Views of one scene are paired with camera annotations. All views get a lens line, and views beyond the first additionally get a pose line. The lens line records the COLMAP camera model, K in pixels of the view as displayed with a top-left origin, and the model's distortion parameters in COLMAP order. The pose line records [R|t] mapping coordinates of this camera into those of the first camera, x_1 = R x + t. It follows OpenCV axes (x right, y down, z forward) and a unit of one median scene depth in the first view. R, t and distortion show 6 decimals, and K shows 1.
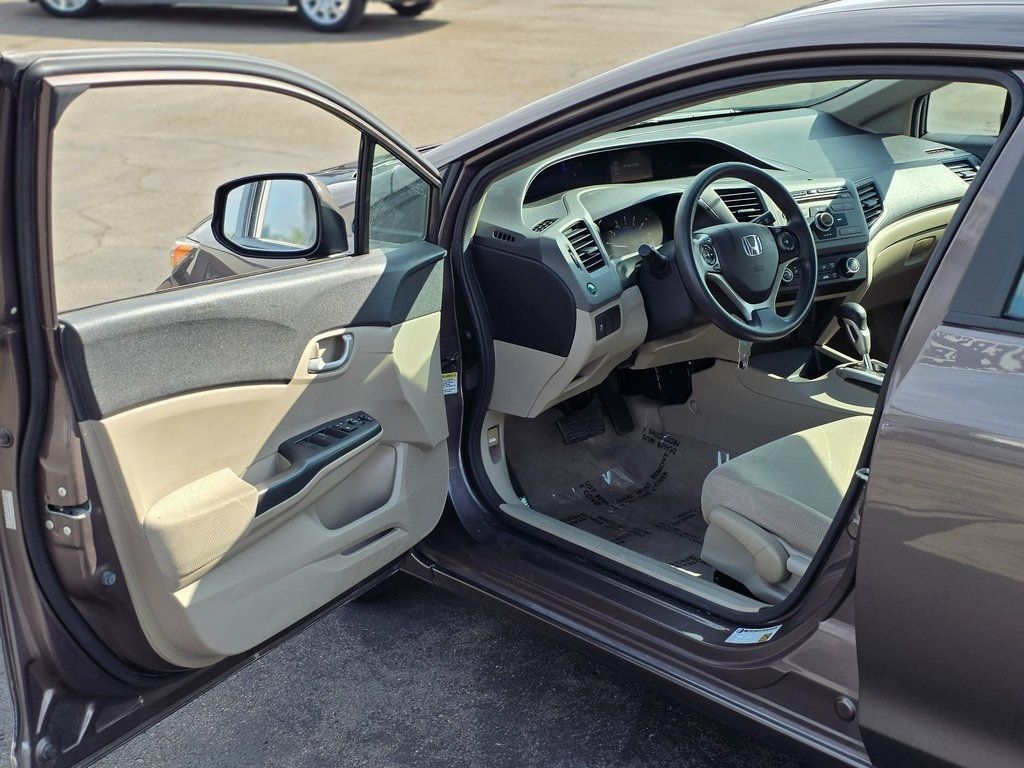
lens RADIAL K [[1557.8, 0, 512.0], [0, 1557.8, 384.0], [0, 0, 1]] dist [0.153682, -0.043892]
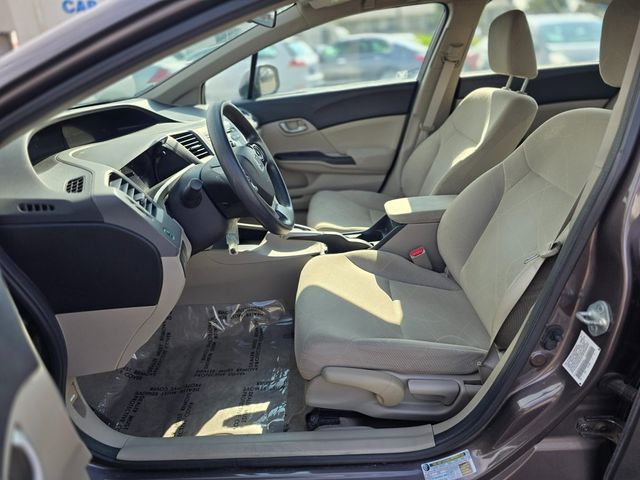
lens RADIAL K [[431.8, 0, 320.0], [0, 431.8, 240.0], [0, 0, 1]] dist [0.002858, -0.000887]
pose [[0.669307, -0.316224, 0.672333, -0.060974], [0.268268, 0.946716, 0.178217, -0.069225], [-0.692864, 0.061084, 0.718476, 0.636096]]
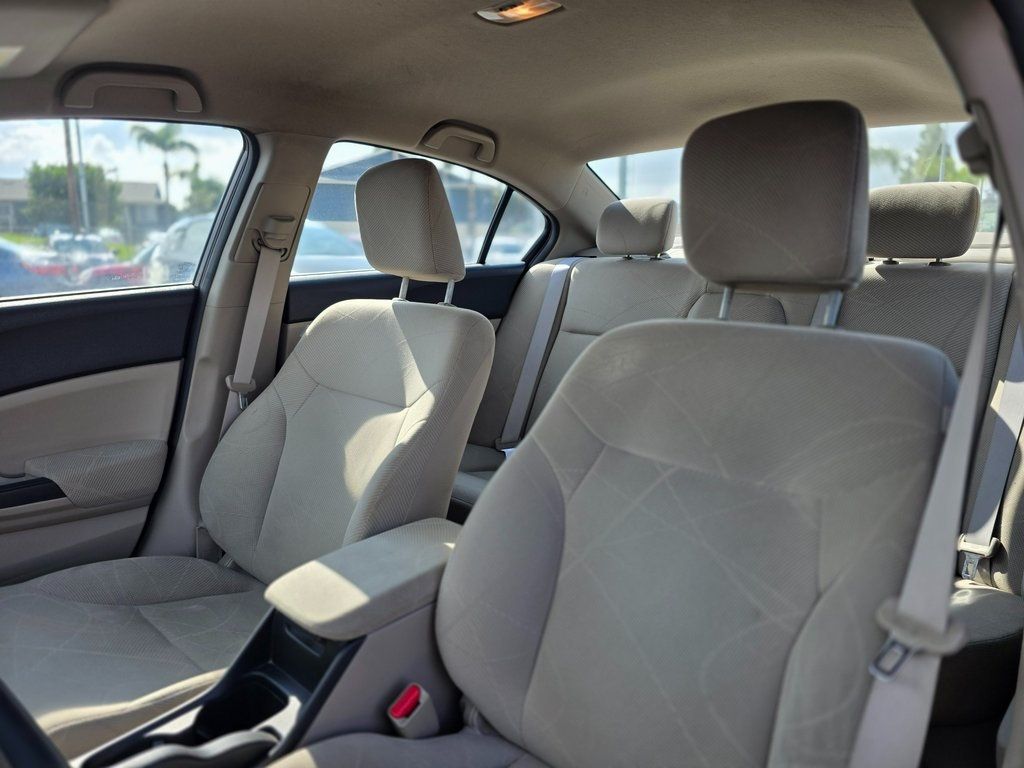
lens RADIAL K [[690.9, 0, 512.0], [0, 690.9, 384.0], [0, 0, 1]] dist [0.002858, -0.000887]
pose [[-0.096669, -0.163078, 0.981866, 0.050911], [0.302806, 0.934906, 0.185091, -0.099099], [-0.948137, 0.315207, -0.040996, 0.809589]]
